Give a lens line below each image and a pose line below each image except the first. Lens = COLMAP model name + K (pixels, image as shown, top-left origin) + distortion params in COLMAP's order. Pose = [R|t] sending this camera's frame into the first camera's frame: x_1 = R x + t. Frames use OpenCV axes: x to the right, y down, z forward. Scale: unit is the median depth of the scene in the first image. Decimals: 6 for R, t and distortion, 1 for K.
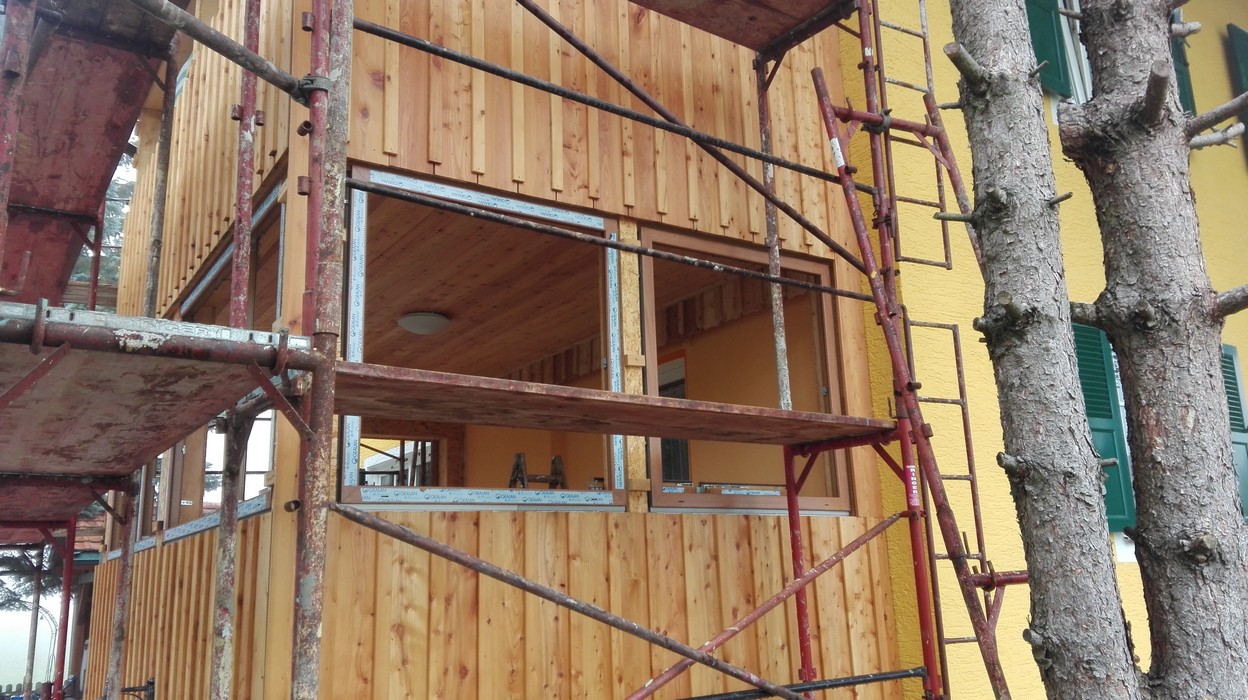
lens RADIAL K [[1005.8, 0, 675.0], [0, 1005.8, 332.8], [0, 0, 1]] dist [0.059784, -0.091778]
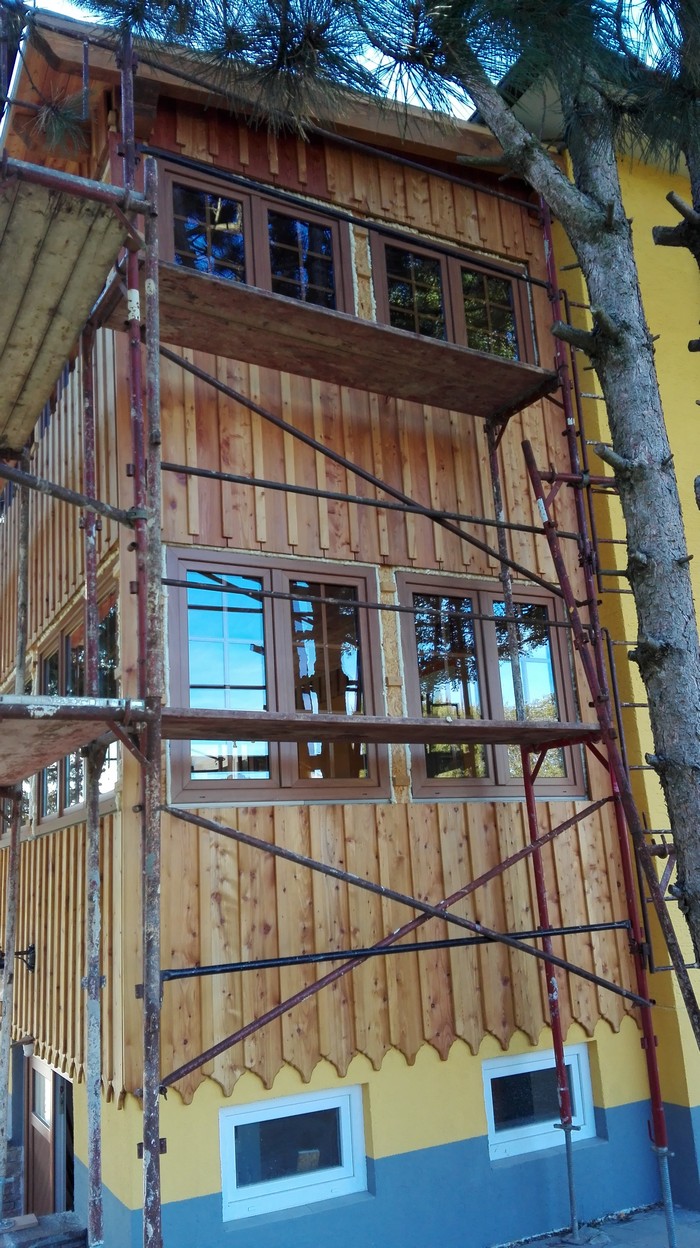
lens RADIAL K [[960.0, 0, 368.3], [0, 960.0, 631.7], [0, 0, 1]] dist [0.079151, -0.173497]
pose [[0.992627, -0.048693, -0.111002, 0.073659], [0.049261, 0.998783, 0.002384, -0.043264], [0.110751, -0.007834, 0.993817, -0.211157]]
